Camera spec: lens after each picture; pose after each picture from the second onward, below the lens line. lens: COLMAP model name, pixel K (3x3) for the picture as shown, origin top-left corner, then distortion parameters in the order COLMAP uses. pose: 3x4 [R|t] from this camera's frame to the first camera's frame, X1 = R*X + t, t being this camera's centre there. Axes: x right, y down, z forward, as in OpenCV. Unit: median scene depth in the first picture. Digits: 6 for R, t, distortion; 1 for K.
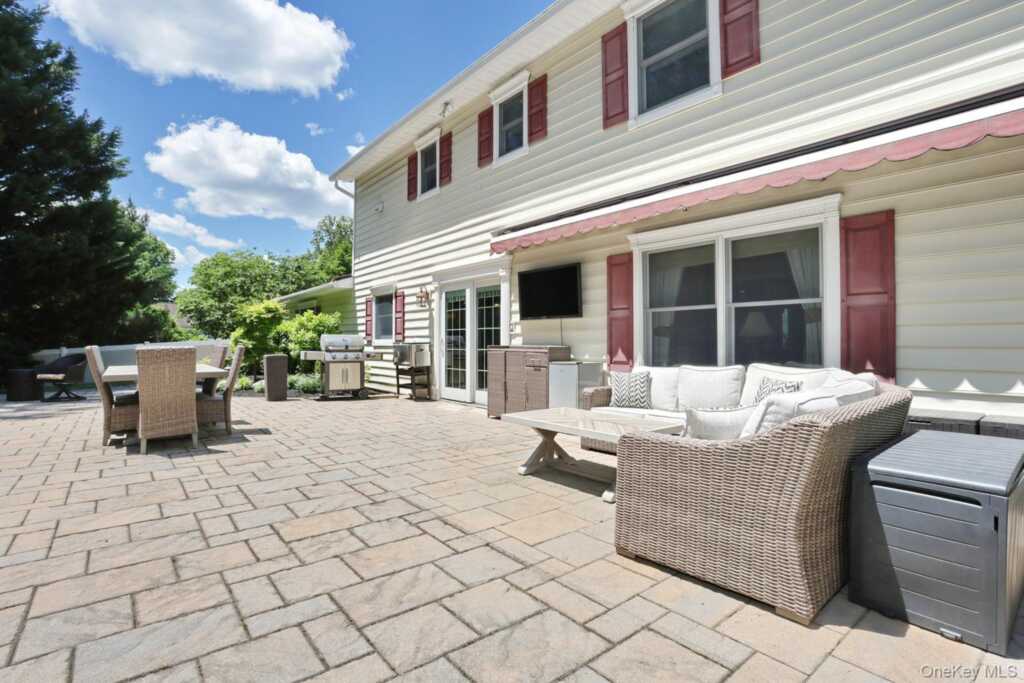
lens RADIAL K [[494.4, 0, 512.1], [0, 494.4, 334.4], [0, 0, 1]] dist [-0.048682, 0.005530]
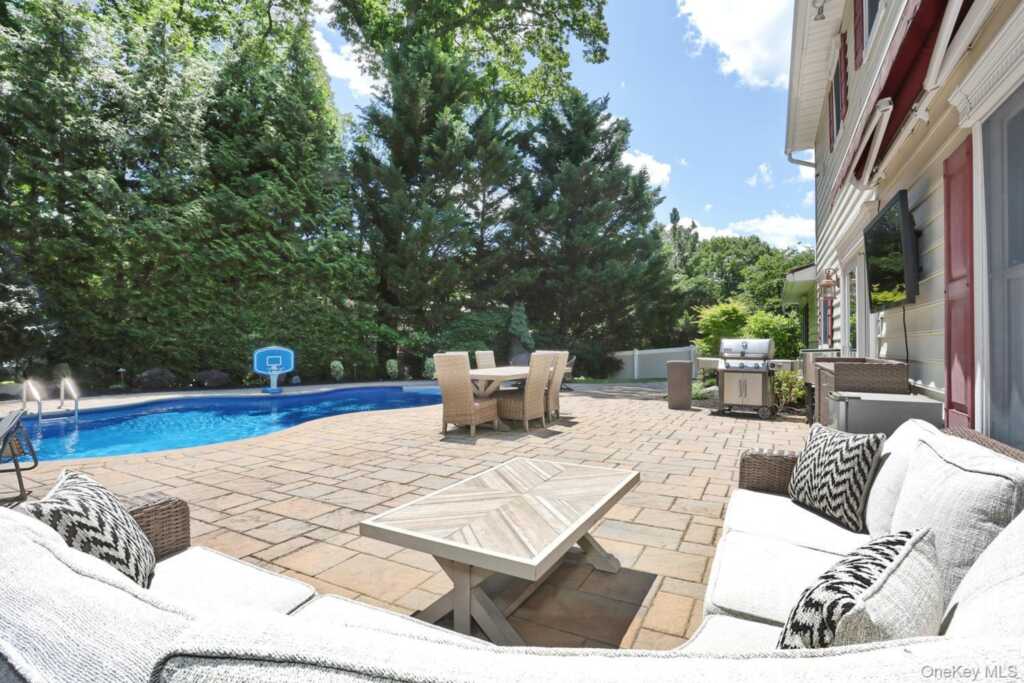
lens RADIAL K [[494.4, 0, 511.8], [0, 494.4, 338.9], [0, 0, 1]] dist [-0.048682, 0.005530]
pose [[0.385738, -0.011236, -0.922540, 0.378918], [0.017535, 0.999835, -0.004845, -0.003573], [0.922442, -0.014307, 0.385871, 0.427754]]
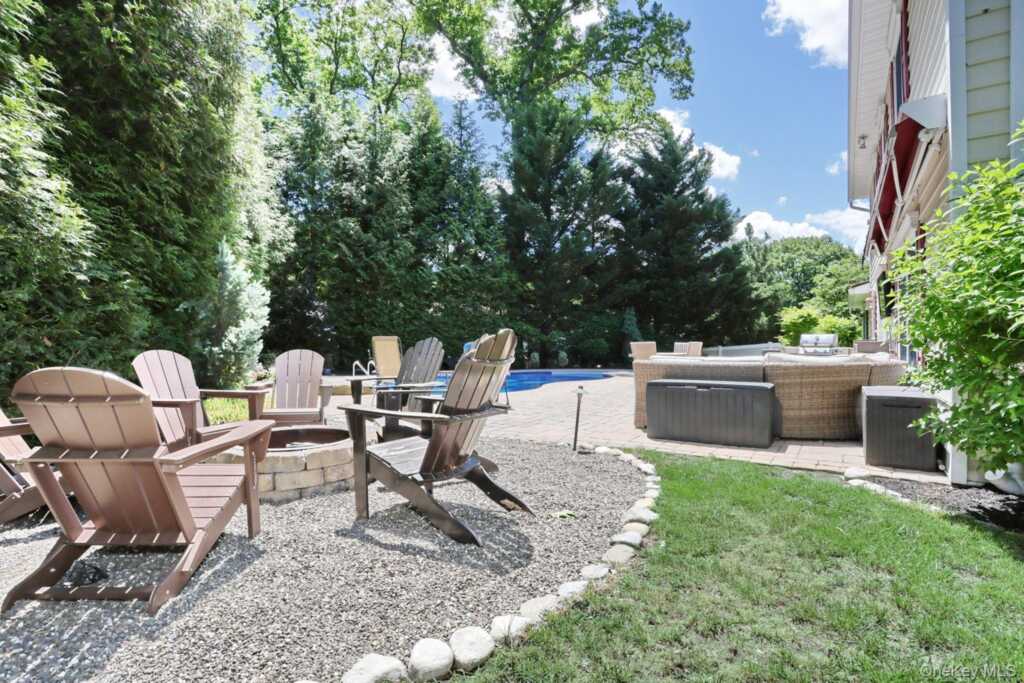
lens RADIAL K [[494.4, 0, 508.4], [0, 494.4, 345.4], [0, 0, 1]] dist [-0.048682, 0.005530]
pose [[0.272556, -0.000868, -0.962140, 0.921399], [0.018178, 0.999826, 0.004247, 0.013512], [0.961968, -0.018648, 0.272524, -0.185796]]
